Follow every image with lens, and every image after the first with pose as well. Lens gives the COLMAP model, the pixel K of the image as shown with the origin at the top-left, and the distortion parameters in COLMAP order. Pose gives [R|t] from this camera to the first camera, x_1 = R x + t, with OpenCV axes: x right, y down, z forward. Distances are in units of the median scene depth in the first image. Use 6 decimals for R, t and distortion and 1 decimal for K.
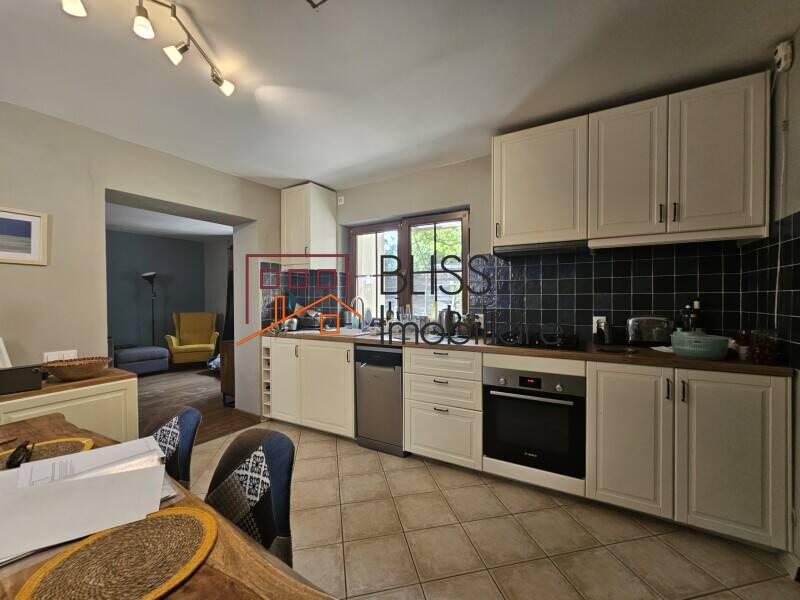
lens RADIAL K [[325.1, 0, 412.4], [0, 325.1, 299.4], [0, 0, 1]] dist [-0.002100, 0.001937]
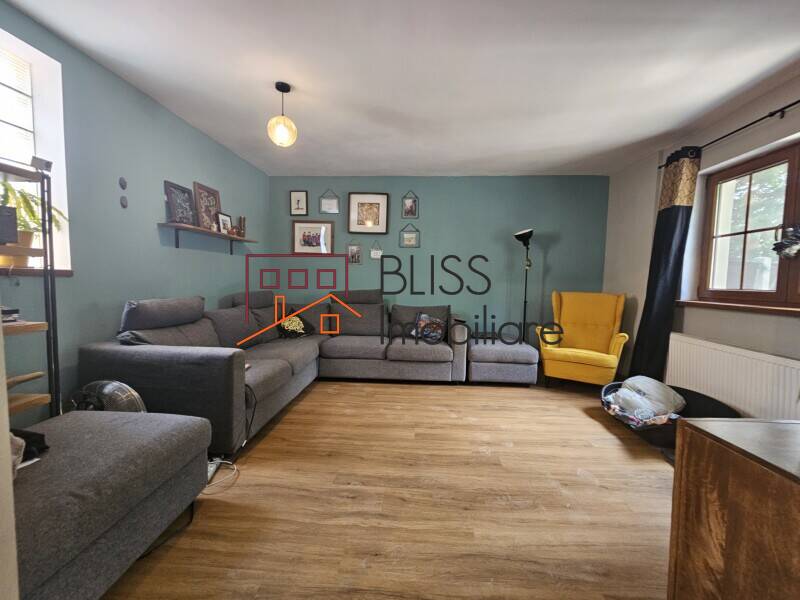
lens RADIAL K [[325.1, 0, 401.4], [0, 325.1, 304.1], [0, 0, 1]] dist [-0.002100, 0.001937]
pose [[0.438511, 0.069584, -0.896028, -0.314866], [-0.036132, 0.997557, 0.059786, 0.039379], [0.897999, 0.006158, 0.439954, 0.482536]]
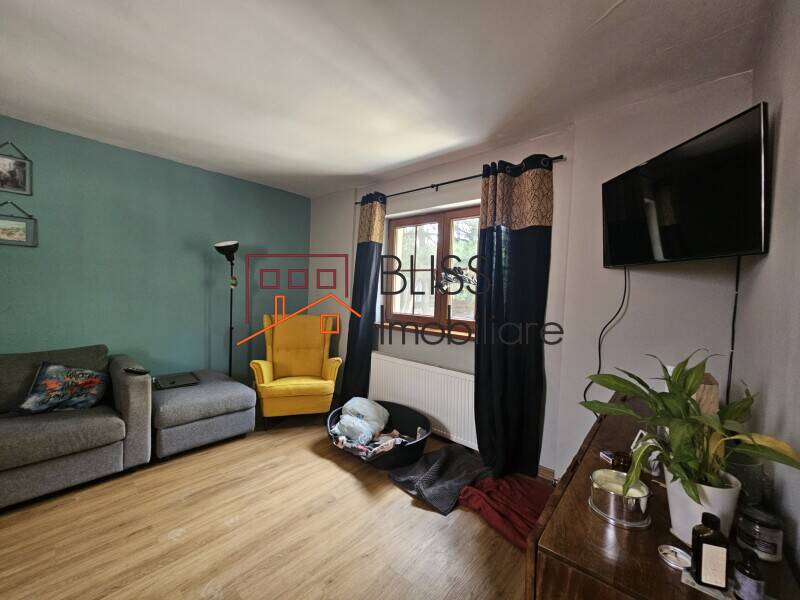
lens RADIAL K [[325.1, 0, 395.3], [0, 325.1, 300.9], [0, 0, 1]] dist [-0.002100, 0.001937]
pose [[0.976874, 0.037220, -0.210553, -0.415420], [-0.035013, 0.999286, 0.014200, 0.001538], [0.210932, -0.006500, 0.977479, 0.525235]]
